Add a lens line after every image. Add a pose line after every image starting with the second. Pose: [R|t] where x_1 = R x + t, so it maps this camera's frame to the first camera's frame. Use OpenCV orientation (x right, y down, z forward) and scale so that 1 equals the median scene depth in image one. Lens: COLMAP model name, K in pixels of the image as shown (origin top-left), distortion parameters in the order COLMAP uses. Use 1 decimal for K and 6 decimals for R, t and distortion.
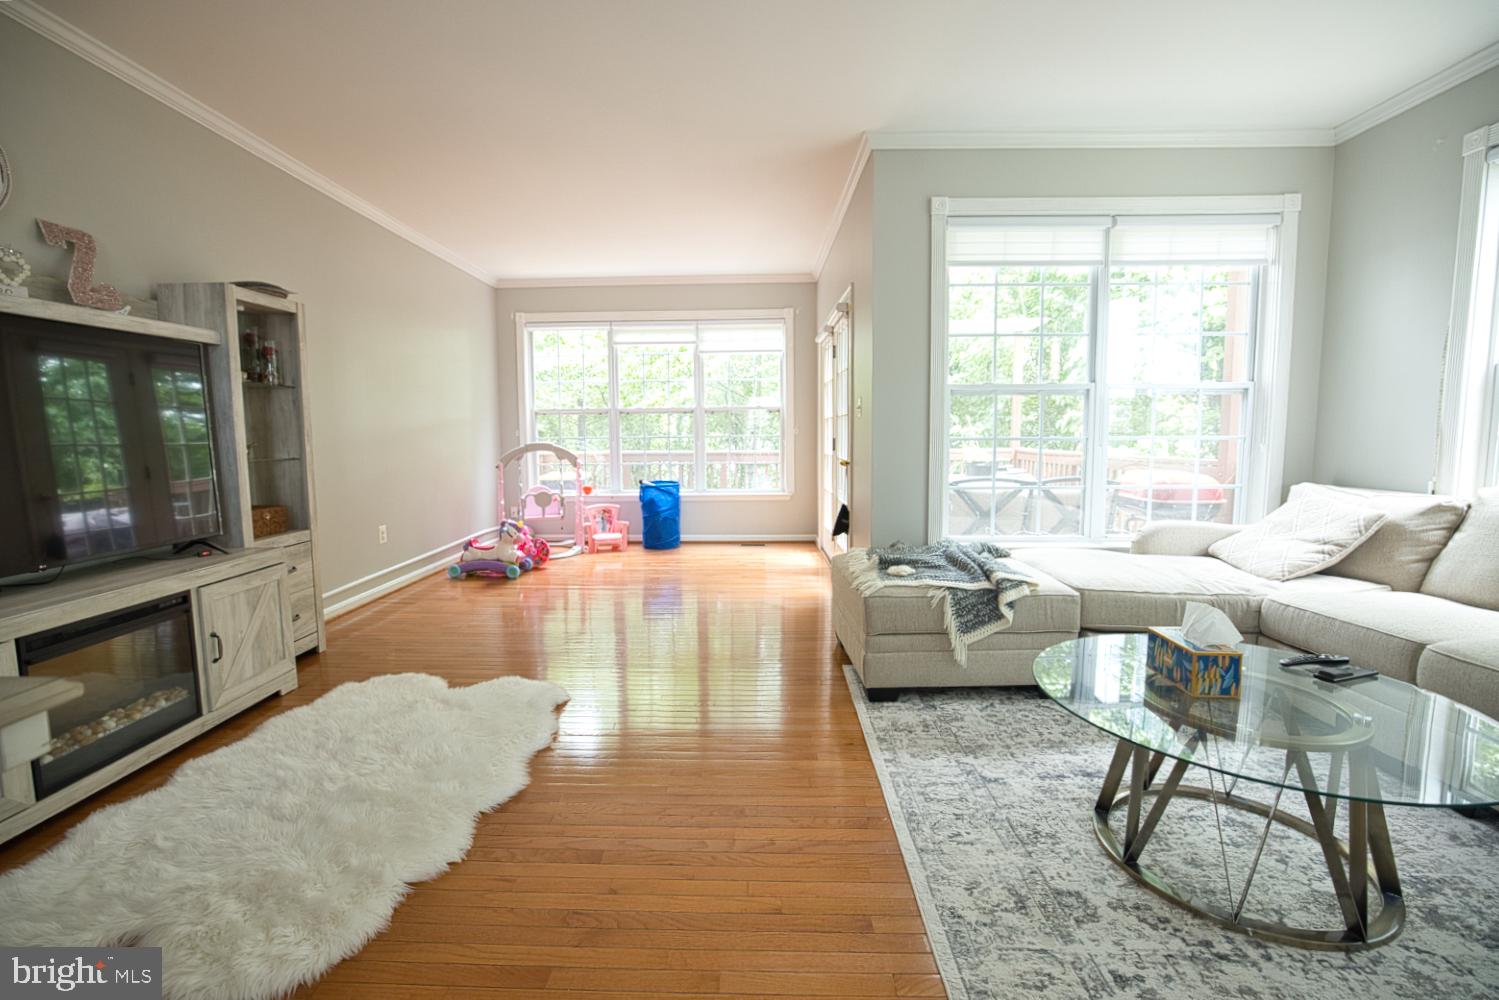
lens RADIAL K [[651.8, 0, 731.9], [0, 651.8, 495.3], [0, 0, 1]] dist [-0.047473, 0.016252]
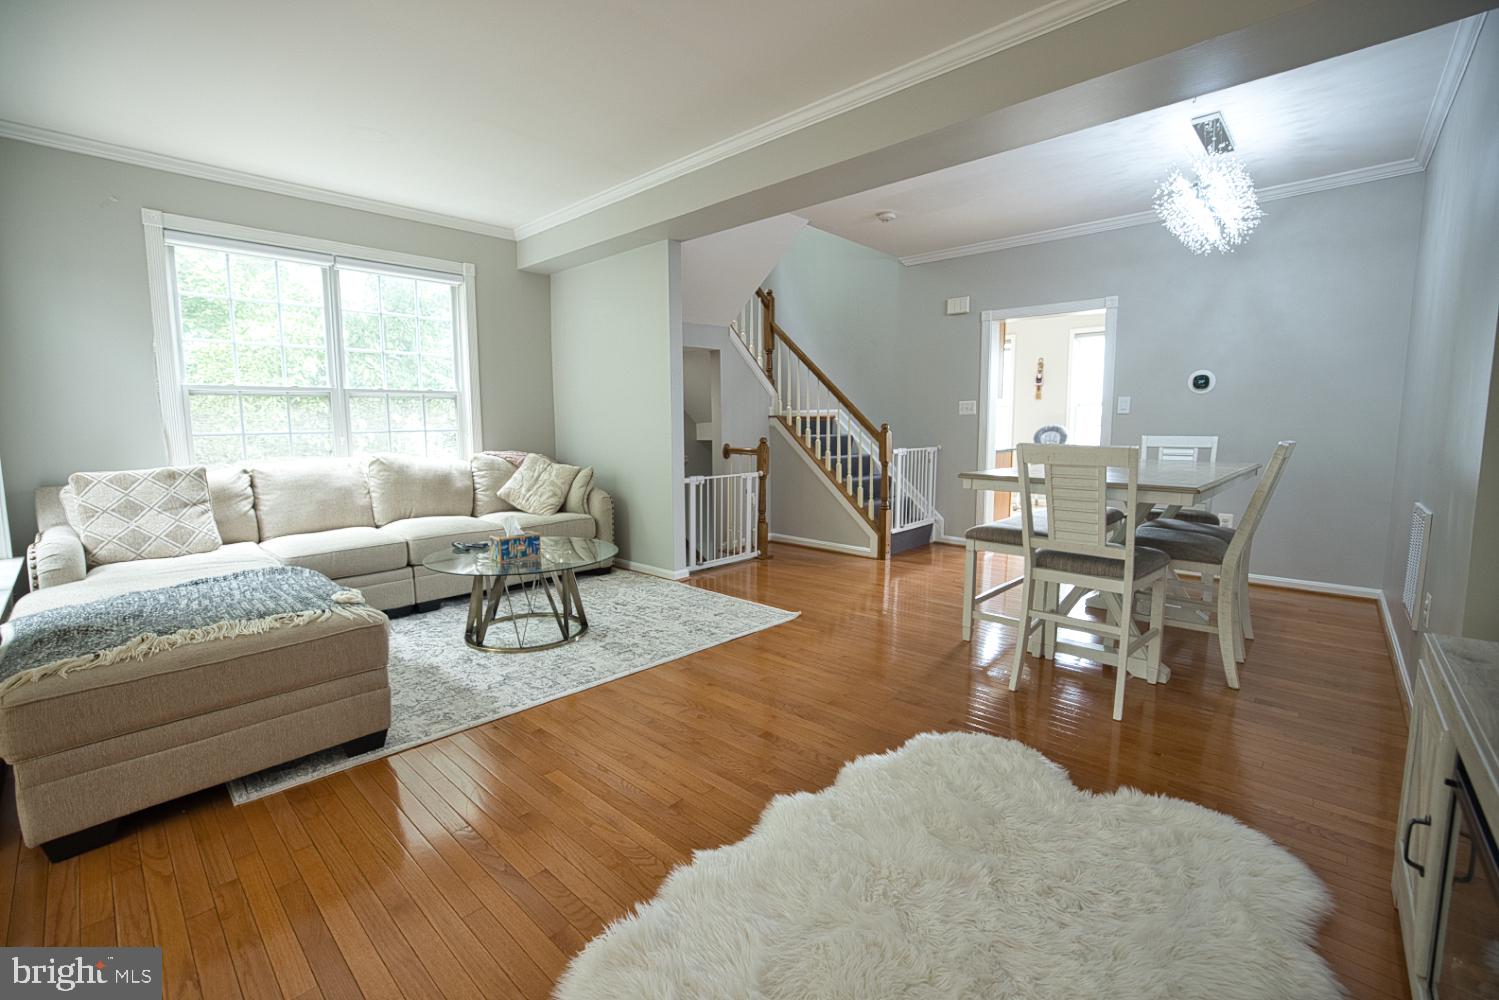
lens RADIAL K [[643.2, 0, 731.8], [0, 643.2, 494.6], [0, 0, 1]] dist [-0.048660, 0.019039]
pose [[-0.747514, -0.060658, 0.661470, -0.550785], [0.076173, 0.981424, 0.176080, -0.095051], [-0.659864, 0.182008, -0.729008, 1.054534]]
